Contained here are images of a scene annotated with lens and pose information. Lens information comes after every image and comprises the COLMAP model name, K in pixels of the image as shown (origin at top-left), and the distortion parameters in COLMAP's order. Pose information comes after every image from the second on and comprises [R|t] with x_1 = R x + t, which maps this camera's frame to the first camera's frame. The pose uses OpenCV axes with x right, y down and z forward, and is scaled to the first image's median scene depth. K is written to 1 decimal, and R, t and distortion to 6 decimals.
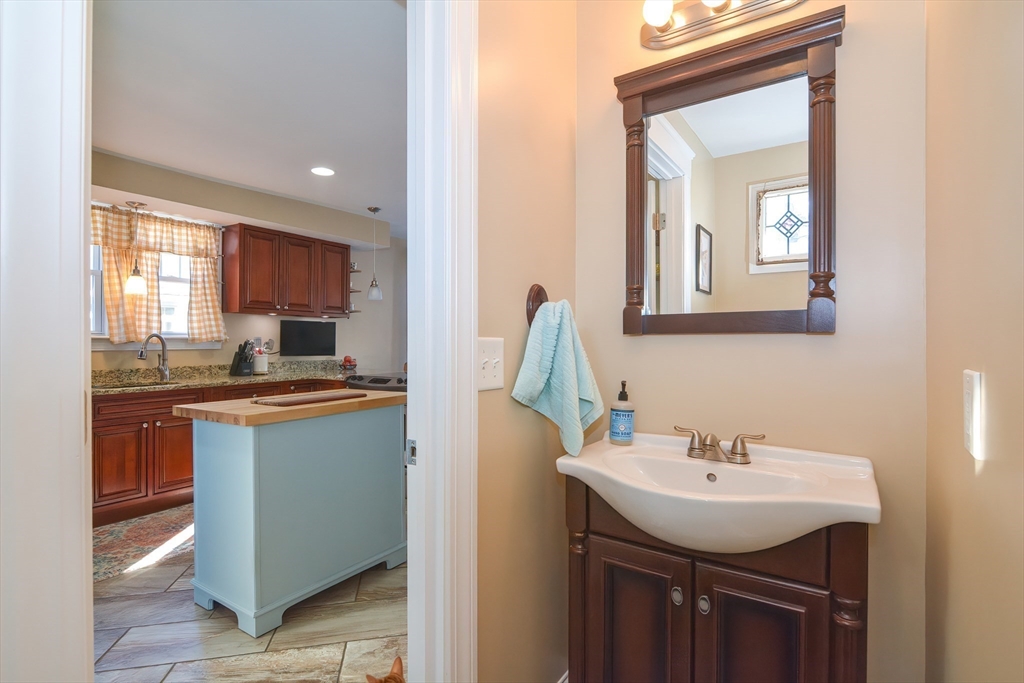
lens RADIAL K [[496.2, 0, 513.8], [0, 496.2, 337.9], [0, 0, 1]] dist [-0.014679, -0.008290]
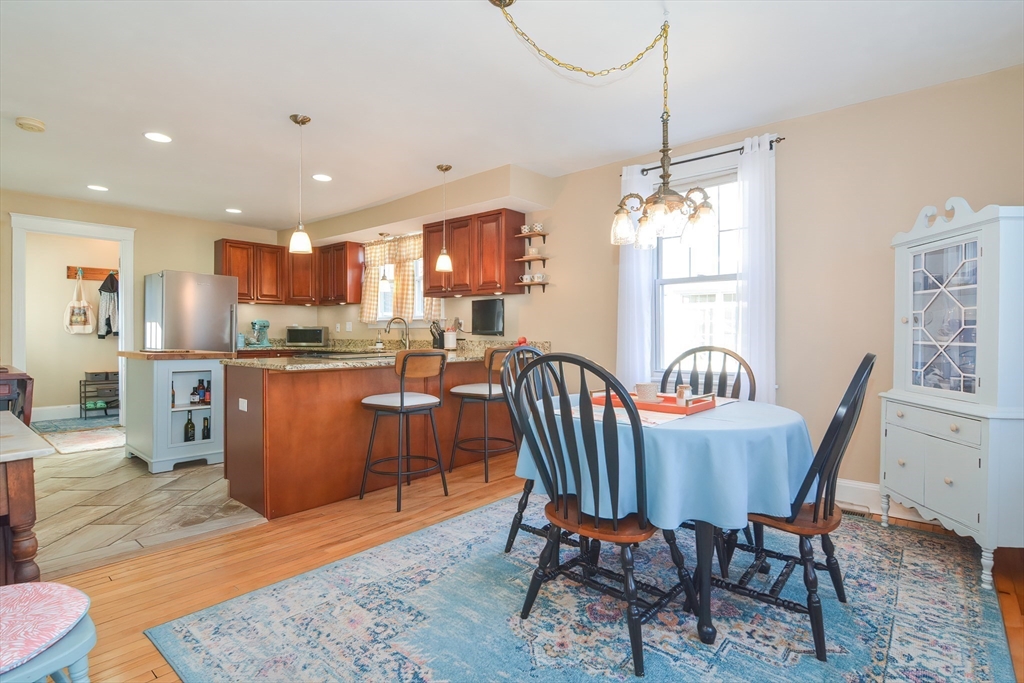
lens RADIAL K [[496.2, 0, 513.8], [0, 496.2, 337.9], [0, 0, 1]] dist [-0.014679, -0.008290]
pose [[-0.108945, 0.009611, -0.994001, 0.677419], [0.001165, 0.999954, 0.009541, 0.039153], [0.994047, -0.000118, -0.108951, 1.419632]]
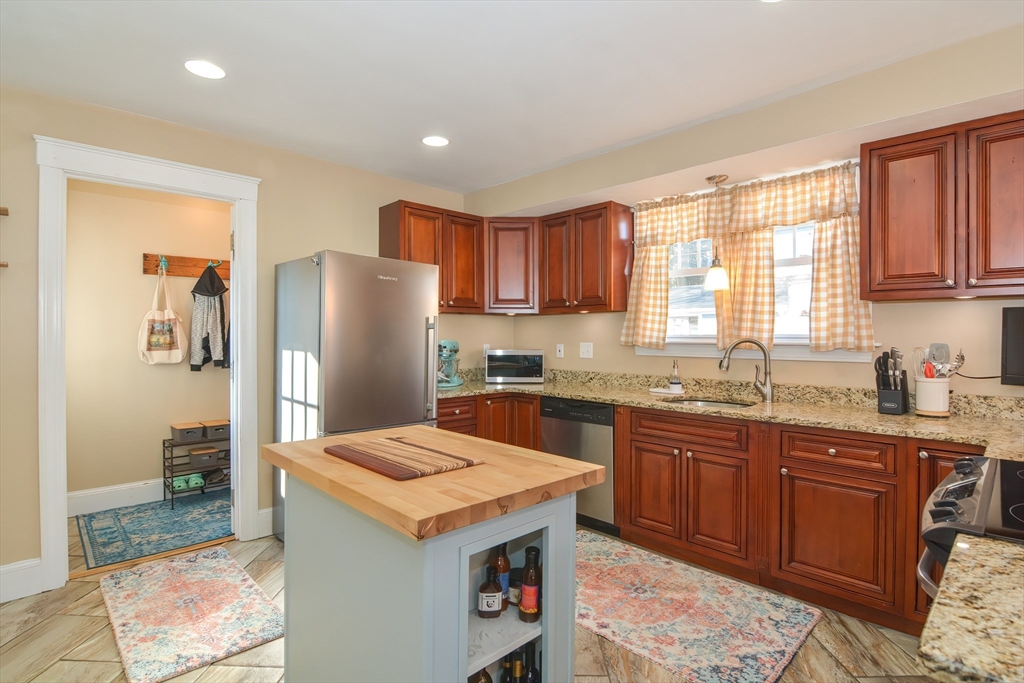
lens RADIAL K [[496.2, 0, 513.8], [0, 496.2, 337.9], [0, 0, 1]] dist [-0.014679, -0.008290]
pose [[-0.207691, 0.006330, -0.978174, 0.088676], [0.003220, 0.999978, 0.005787, -0.013816], [0.978189, -0.001948, -0.207707, 0.756452]]
